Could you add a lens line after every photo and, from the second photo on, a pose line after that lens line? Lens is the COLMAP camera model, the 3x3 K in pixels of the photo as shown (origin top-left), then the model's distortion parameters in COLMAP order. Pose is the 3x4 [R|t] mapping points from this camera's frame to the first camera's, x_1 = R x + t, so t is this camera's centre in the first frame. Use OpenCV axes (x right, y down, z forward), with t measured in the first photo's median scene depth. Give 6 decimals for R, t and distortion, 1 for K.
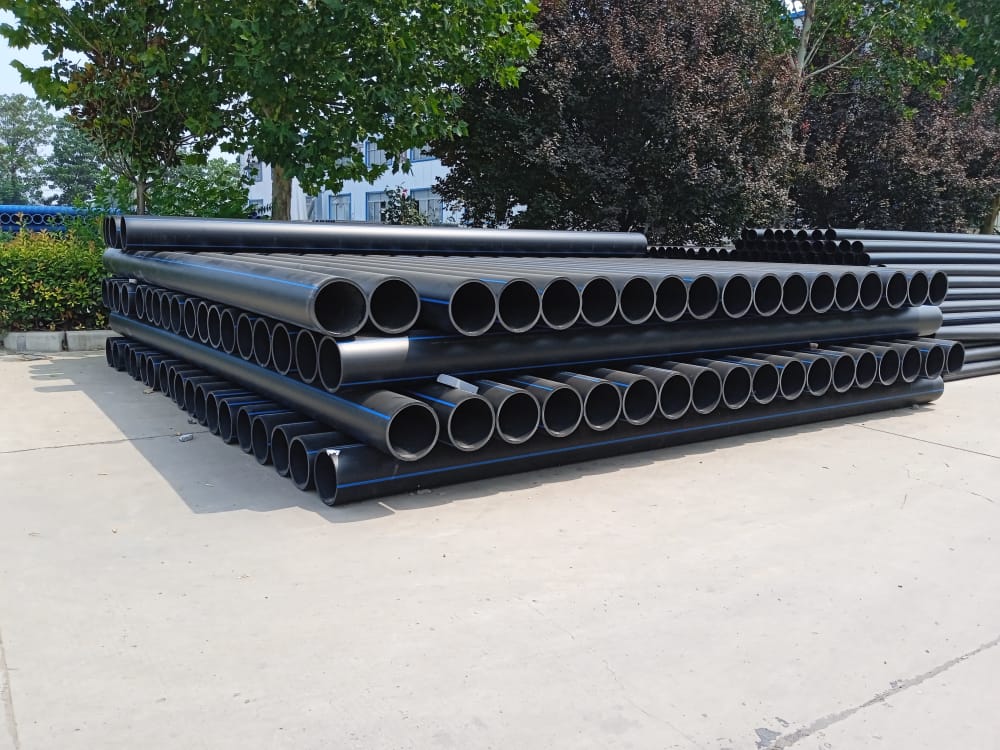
lens RADIAL K [[838.3, 0, 511.7], [0, 838.3, 375.4], [0, 0, 1]] dist [0.105306, -0.189081]
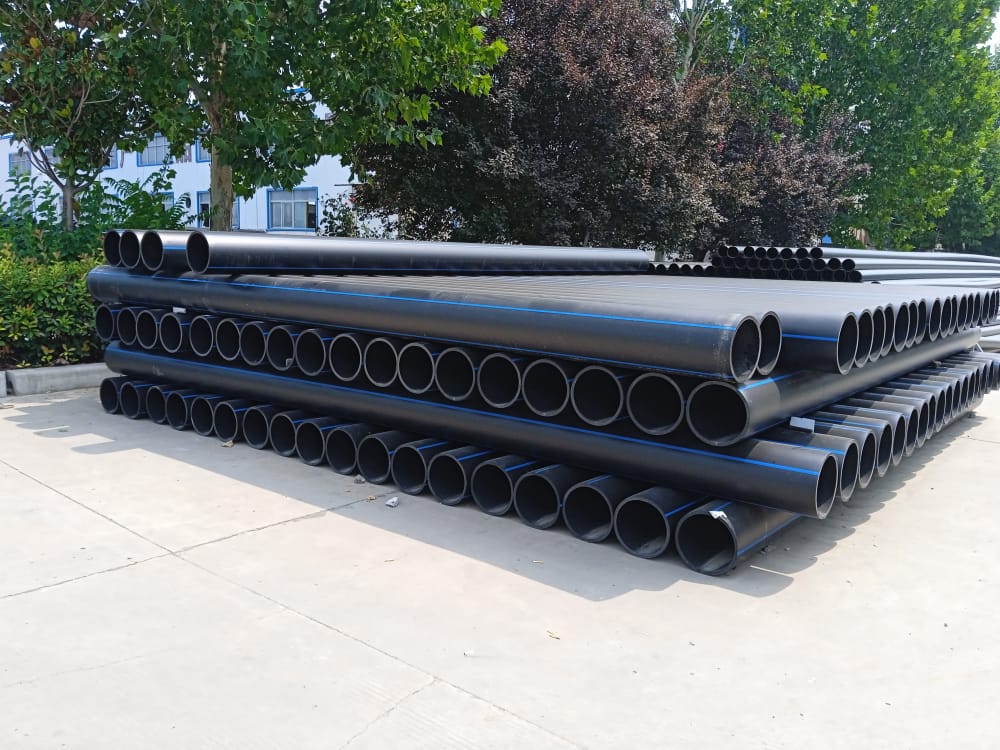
lens RADIAL K [[838.3, 0, 511.7], [0, 838.3, 375.4], [0, 0, 1]] dist [0.105306, -0.189081]
pose [[0.957242, -0.038153, 0.286762, -0.291738], [0.040119, 0.999194, -0.000981, -0.026640], [-0.286493, 0.012443, 0.958001, 0.095678]]
